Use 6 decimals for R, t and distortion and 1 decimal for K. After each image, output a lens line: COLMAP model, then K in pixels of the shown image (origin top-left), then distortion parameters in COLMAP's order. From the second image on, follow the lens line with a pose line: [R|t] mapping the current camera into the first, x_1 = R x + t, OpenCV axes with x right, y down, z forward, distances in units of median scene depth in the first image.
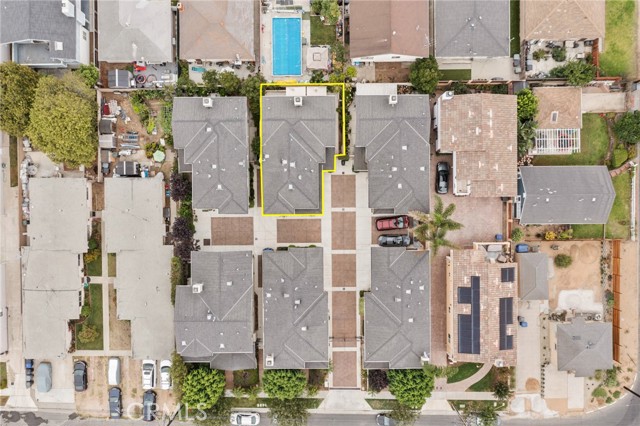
lens RADIAL K [[506.7, 0, 319.5], [0, 506.7, 212.3], [0, 0, 1]] dist [-0.004017, -0.006177]
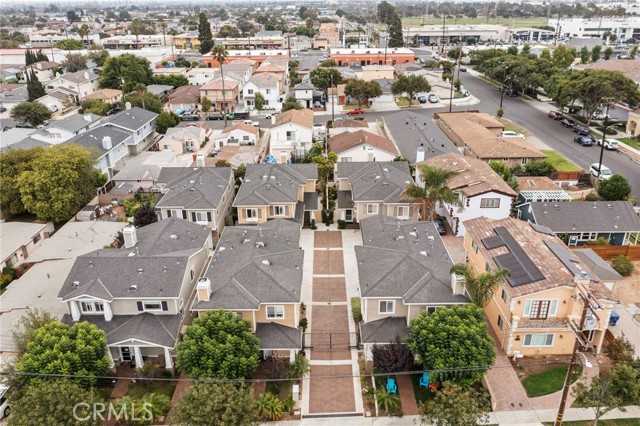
lens RADIAL K [[506.7, 0, 320.9], [0, 506.7, 212.0], [0, 0, 1]] dist [-0.004017, -0.006177]
pose [[0.999912, -0.005050, -0.012274, 0.045834], [-0.009318, 0.391445, -0.920154, 0.741197], [0.009451, 0.920188, 0.391363, 0.613890]]
